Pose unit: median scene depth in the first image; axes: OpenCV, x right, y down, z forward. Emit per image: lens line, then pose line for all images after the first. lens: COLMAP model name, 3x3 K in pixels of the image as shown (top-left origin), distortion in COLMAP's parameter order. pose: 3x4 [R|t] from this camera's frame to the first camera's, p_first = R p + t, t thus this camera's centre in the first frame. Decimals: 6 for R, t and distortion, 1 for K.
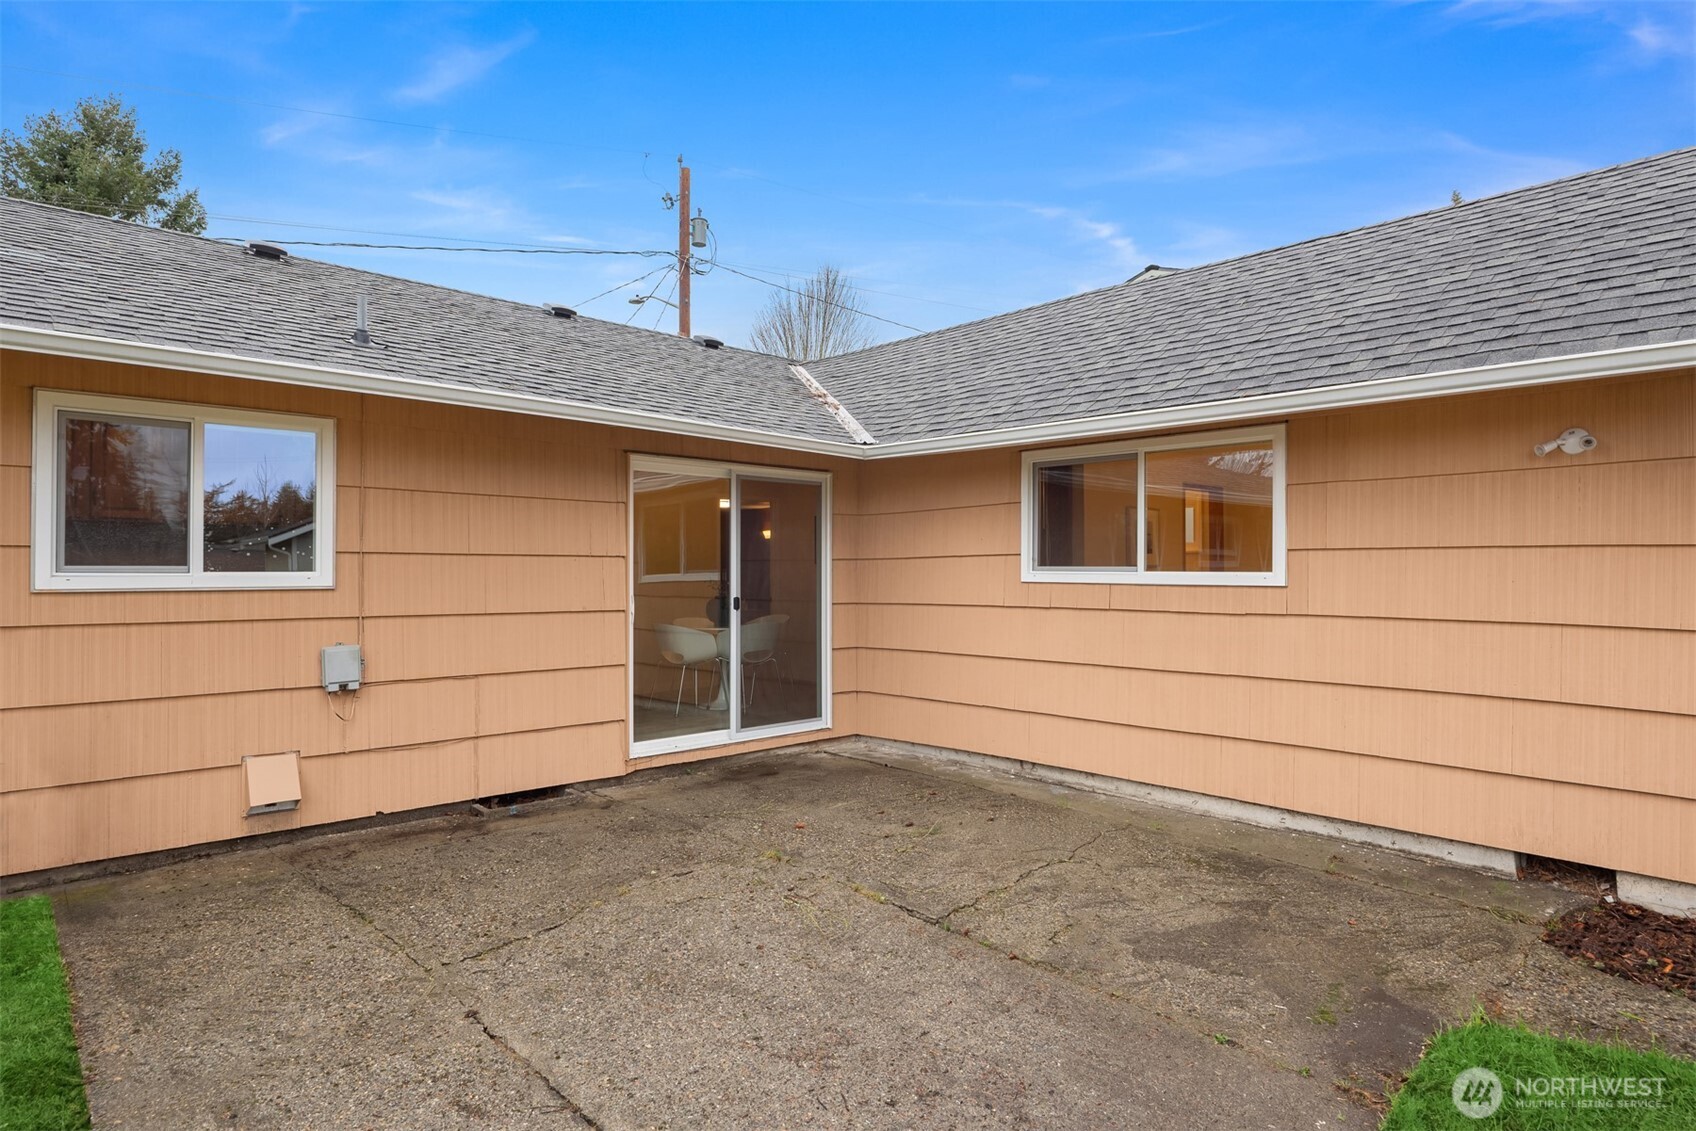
lens RADIAL K [[919.2, 0, 848.0], [0, 919.2, 565.5], [0, 0, 1]] dist [-0.003427, -0.001314]
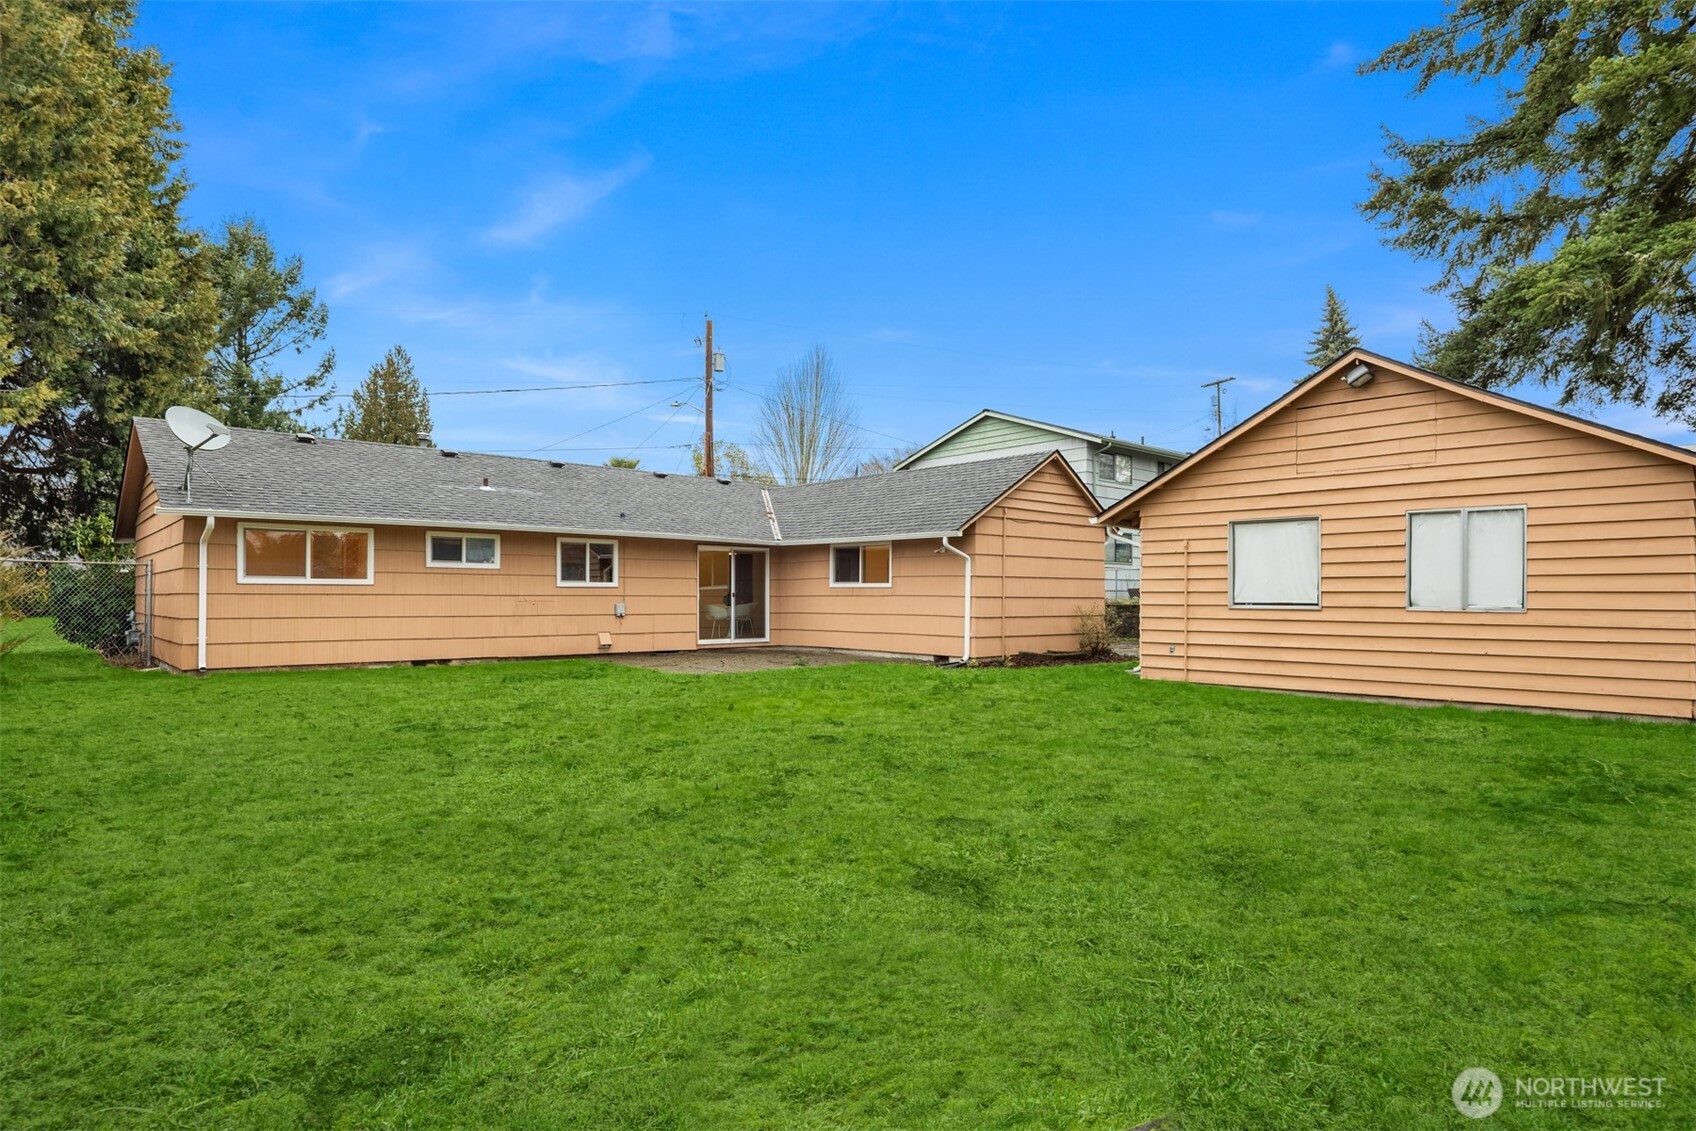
lens RADIAL K [[919.2, 0, 848.0], [0, 919.2, 565.5], [0, 0, 1]] dist [-0.003427, -0.001314]
pose [[0.999864, -0.000080, -0.016498, 0.257471], [-0.000419, 0.999543, -0.030218, 0.032358], [0.016493, 0.030221, 0.999407, -1.695482]]
